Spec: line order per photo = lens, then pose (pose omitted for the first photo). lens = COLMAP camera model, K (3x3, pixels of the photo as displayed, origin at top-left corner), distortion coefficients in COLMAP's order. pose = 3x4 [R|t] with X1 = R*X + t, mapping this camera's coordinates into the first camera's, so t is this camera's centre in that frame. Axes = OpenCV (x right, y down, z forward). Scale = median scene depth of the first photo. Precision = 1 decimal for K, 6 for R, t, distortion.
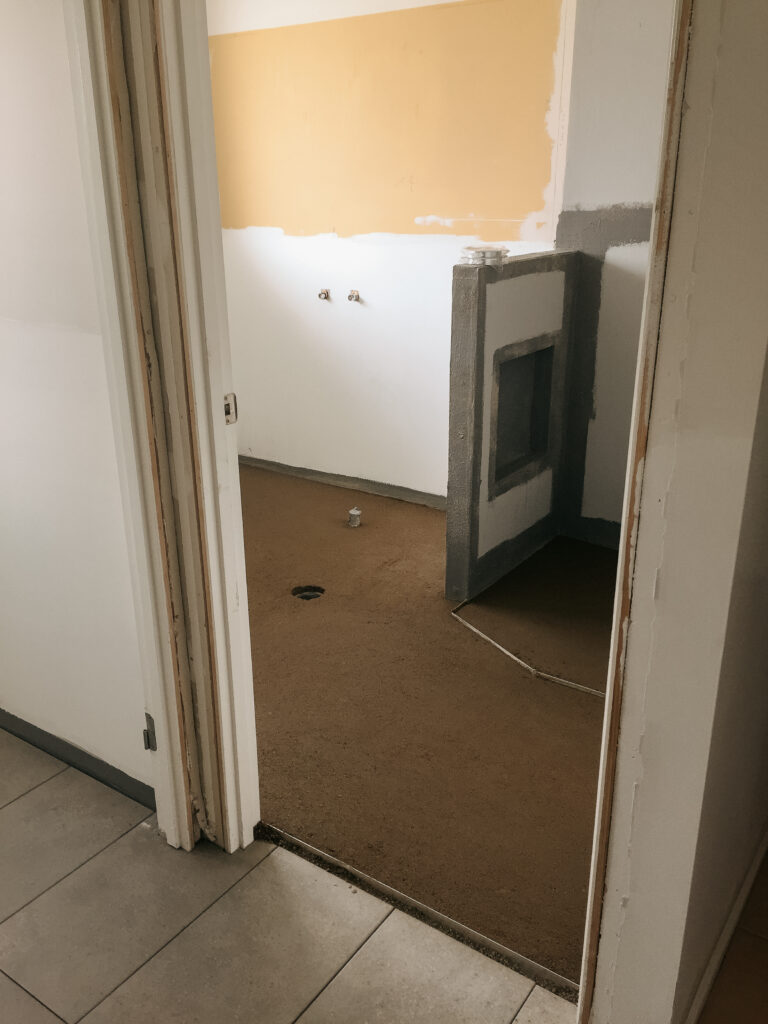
lens RADIAL K [[873.7, 0, 384.0], [0, 873.7, 512.0], [0, 0, 1]] dist [0.001879, 0.001350]
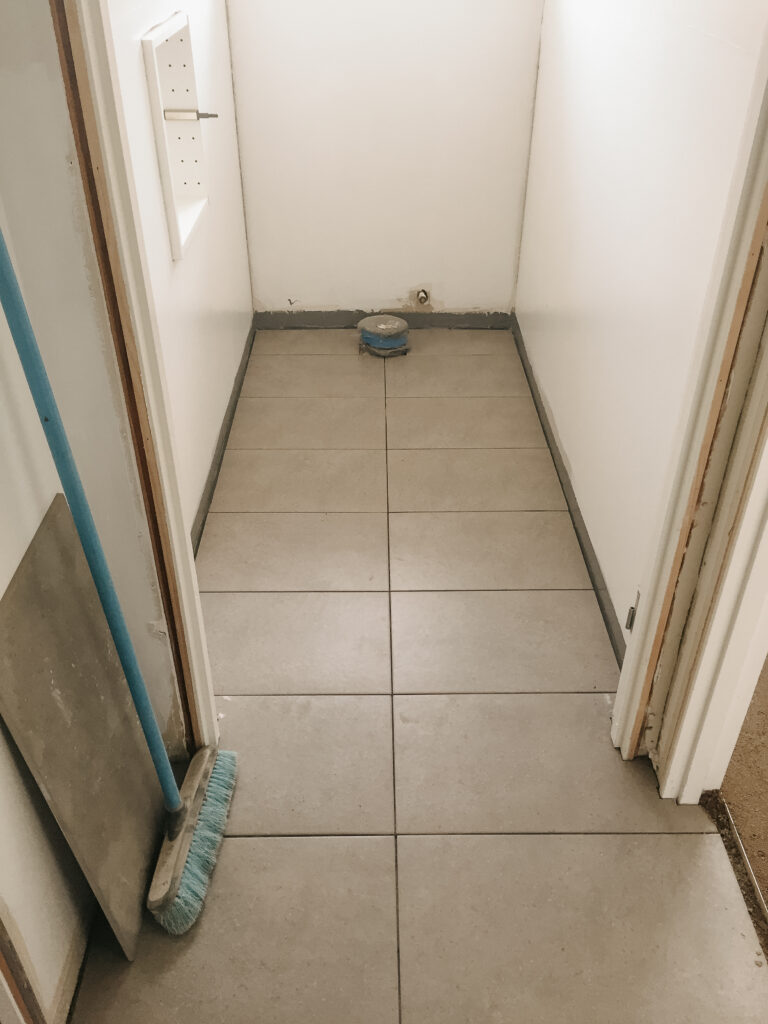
lens RADIAL K [[866.0, 0, 382.6], [0, 866.0, 509.7], [0, 0, 1]] dist [0.008158, 0.003785]
pose [[0.576092, 0.476050, -0.664451, 0.077086], [-0.289942, 0.879053, 0.378418, -0.061623], [0.764233, -0.025351, 0.644442, 0.307895]]
